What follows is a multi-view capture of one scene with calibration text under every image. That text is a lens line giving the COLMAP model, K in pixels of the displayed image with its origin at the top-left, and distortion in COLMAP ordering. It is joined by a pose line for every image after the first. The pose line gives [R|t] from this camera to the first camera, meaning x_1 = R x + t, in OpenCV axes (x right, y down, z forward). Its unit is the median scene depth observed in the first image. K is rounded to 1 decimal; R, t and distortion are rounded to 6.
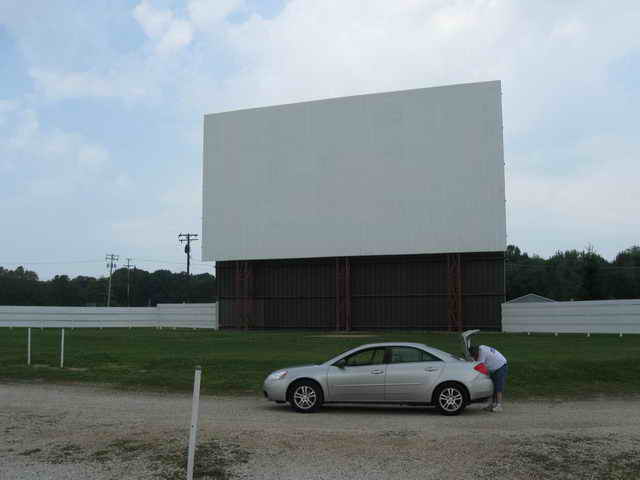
lens RADIAL K [[689.1, 0, 320.0], [0, 689.1, 240.0], [0, 0, 1]] dist [-0.172783, 0.023053]
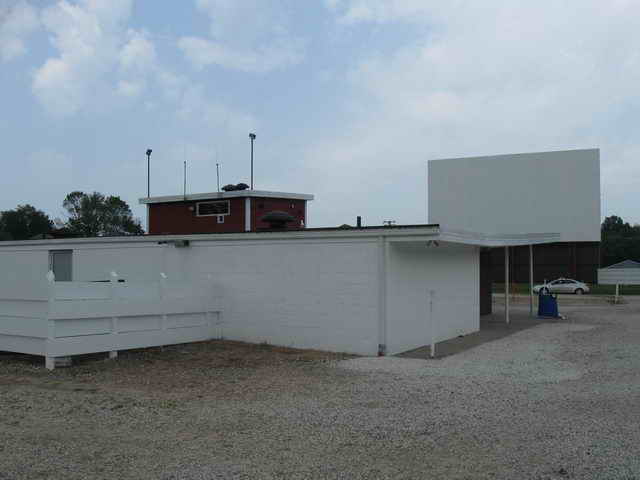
lens RADIAL K [[689.1, 0, 320.0], [0, 689.1, 240.0], [0, 0, 1]] dist [-0.172783, 0.023053]
pose [[0.989215, 0.002263, -0.146455, -0.216489], [0.005655, 0.998545, 0.053622, -0.087956], [0.146363, -0.053872, 0.987763, -0.913200]]
